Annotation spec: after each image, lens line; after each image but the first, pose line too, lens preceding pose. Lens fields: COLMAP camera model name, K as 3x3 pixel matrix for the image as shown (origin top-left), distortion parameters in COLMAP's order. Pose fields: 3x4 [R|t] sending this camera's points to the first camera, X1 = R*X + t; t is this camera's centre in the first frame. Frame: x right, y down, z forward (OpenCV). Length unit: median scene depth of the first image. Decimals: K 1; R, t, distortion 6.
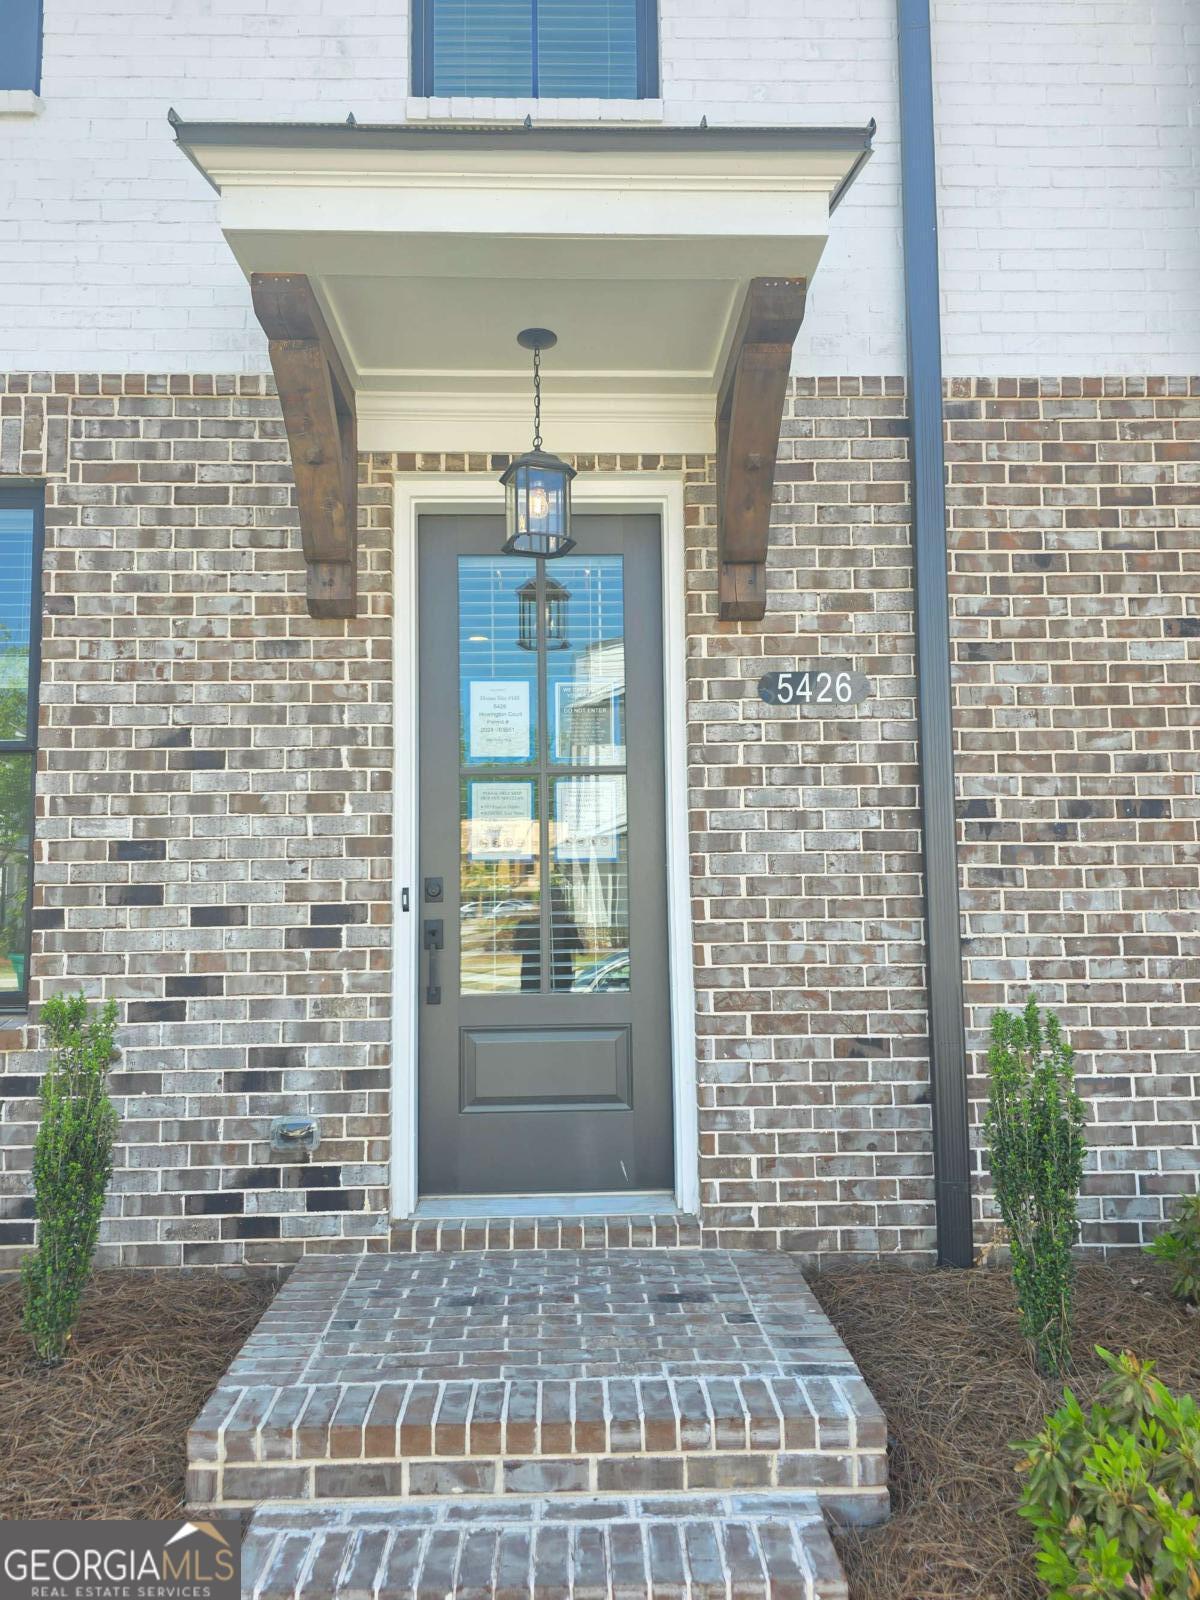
lens RADIAL K [[1072.1, 0, 584.6], [0, 1072.1, 807.1], [0, 0, 1]] dist [0.064073, -0.057346]
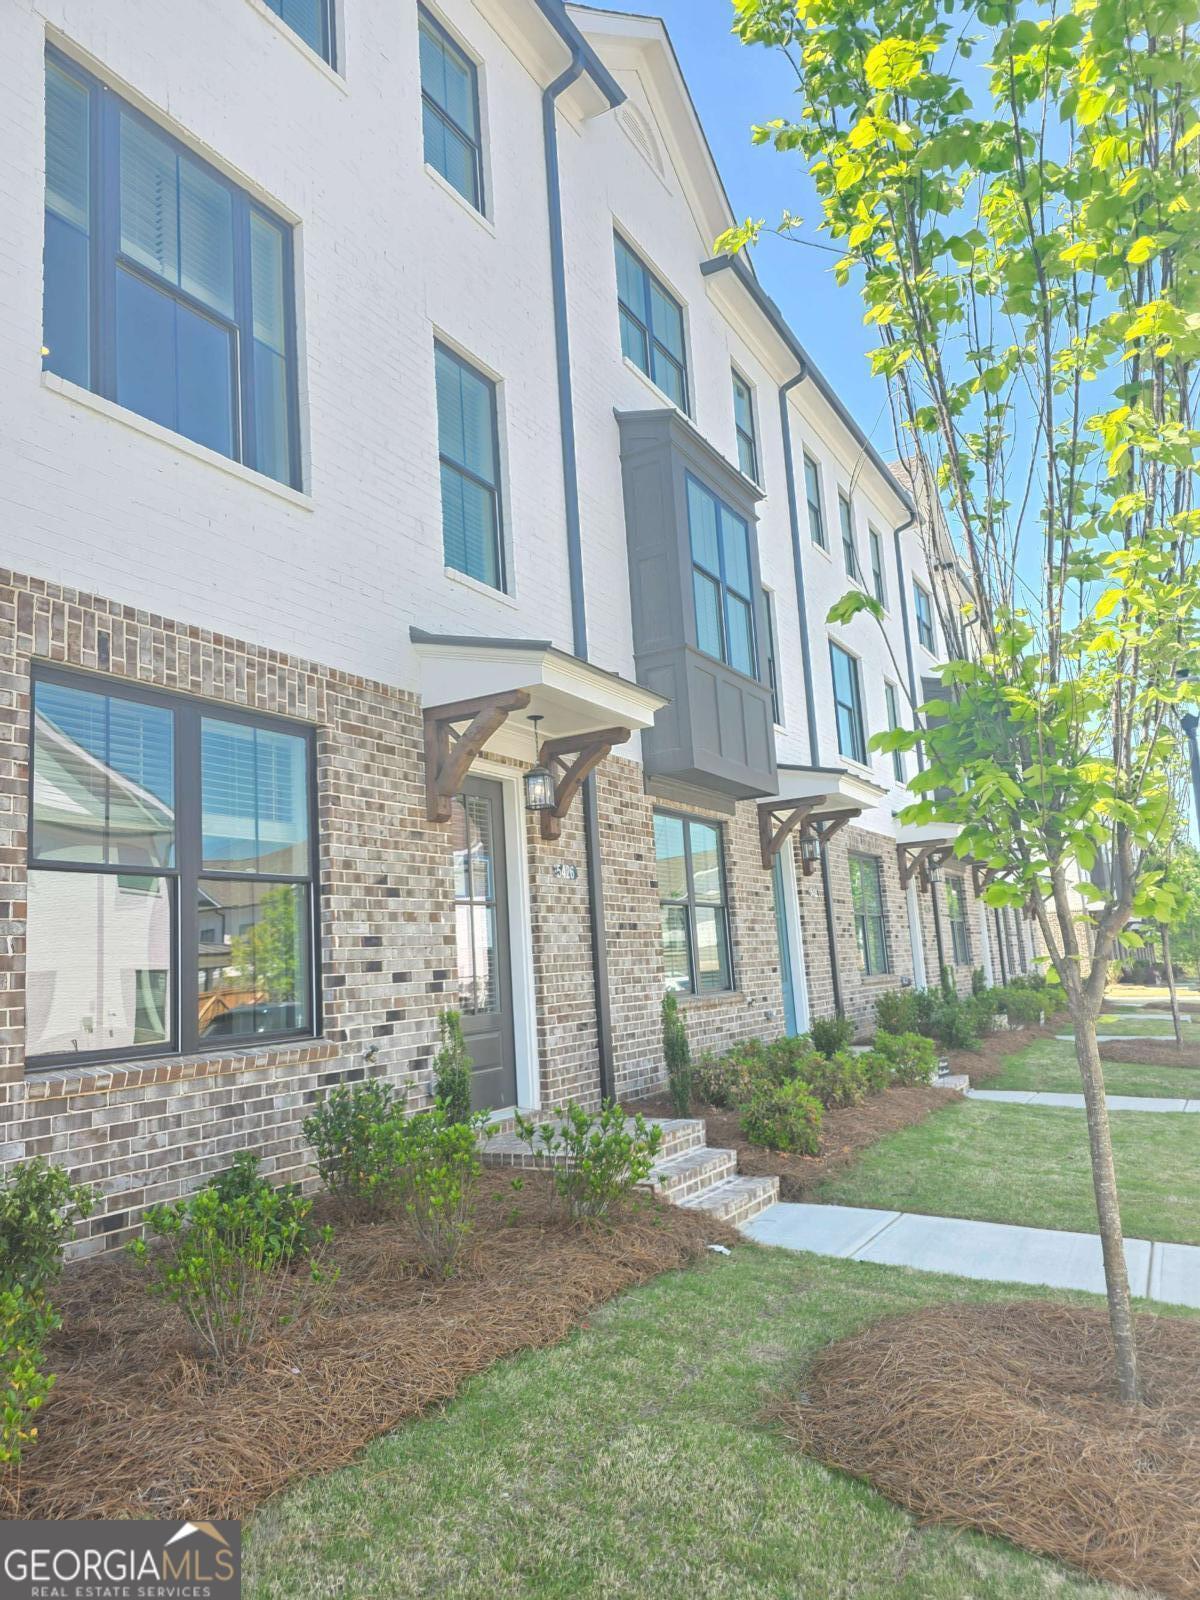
lens RADIAL K [[1072.1, 0, 593.5], [0, 1072.1, 807.9], [0, 0, 1]] dist [0.064073, -0.057346]
pose [[0.517617, 0.109265, 0.848607, -1.744842], [-0.018822, 0.993026, -0.116379, 0.020158], [-0.855406, 0.044267, 0.516064, -0.250889]]
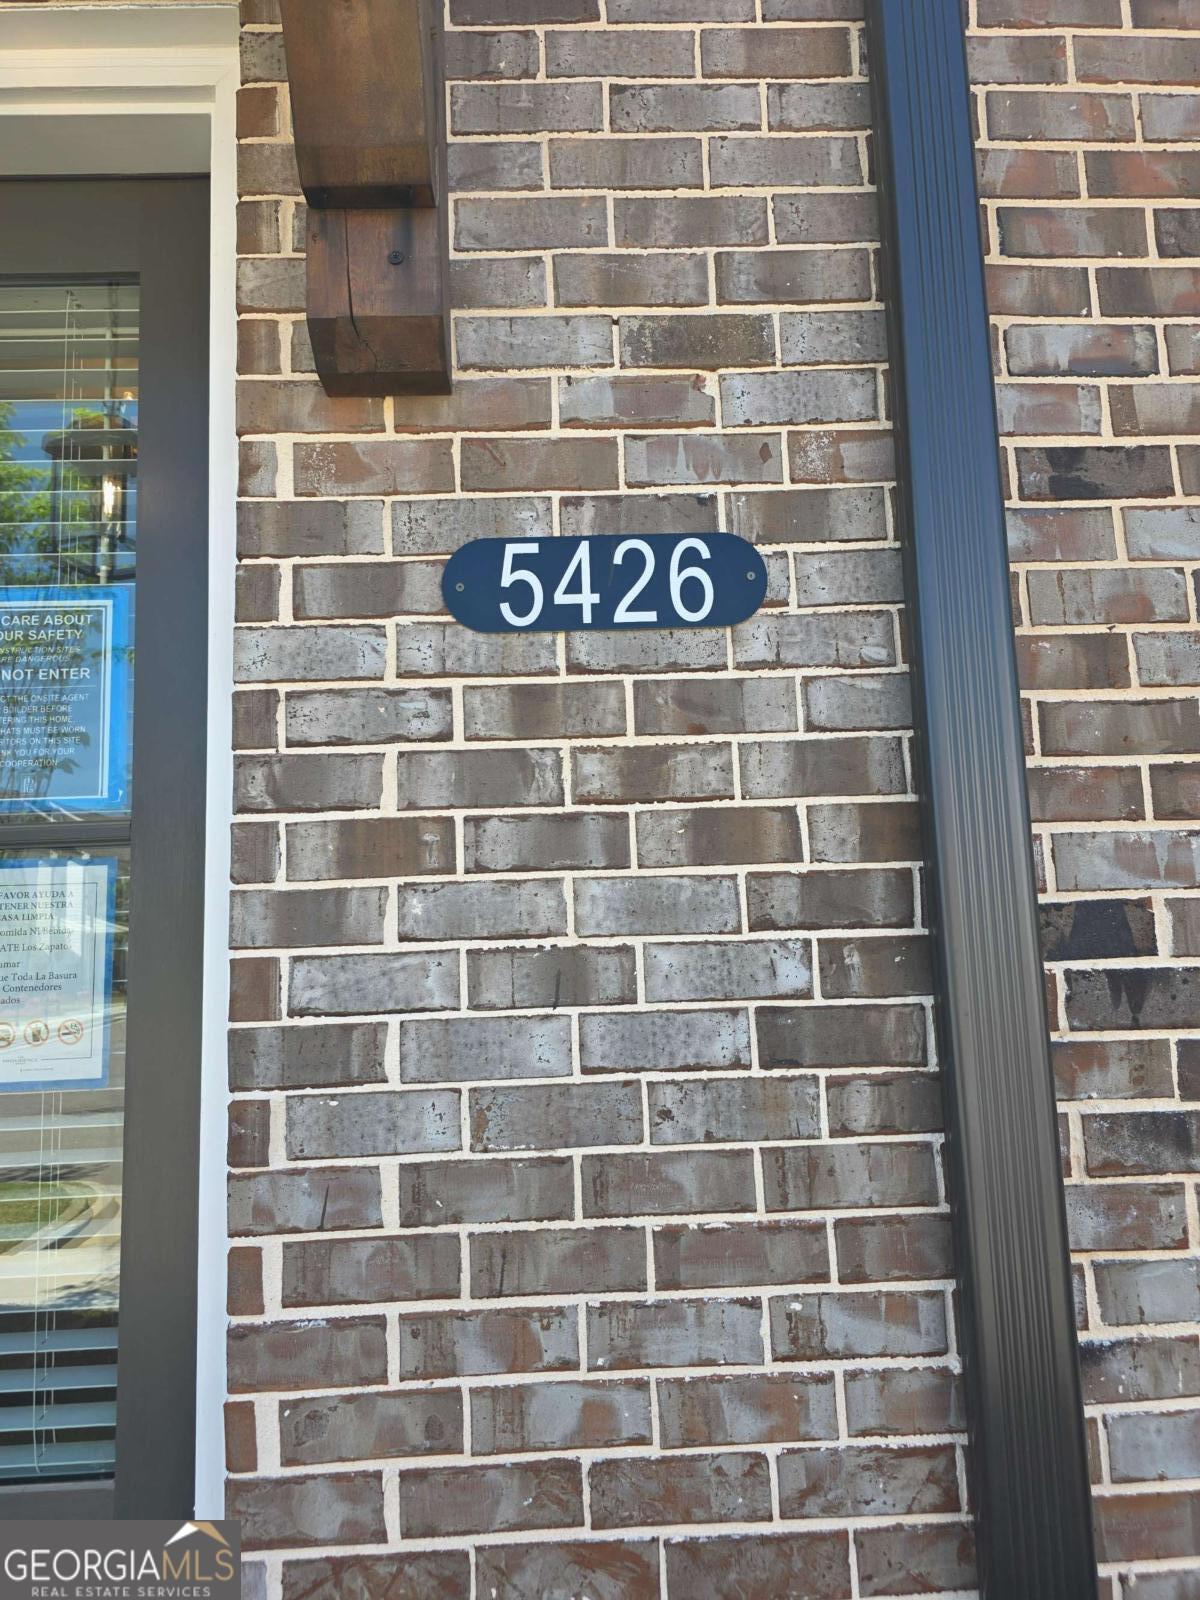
lens RADIAL K [[1072.1, 0, 598.0], [0, 1072.1, 801.1], [0, 0, 1]] dist [0.064073, -0.057346]
pose [[0.999650, -0.022423, 0.014044, 0.206305], [0.023096, 0.998498, -0.049686, -0.024989], [-0.012908, 0.049993, 0.998666, 0.668899]]
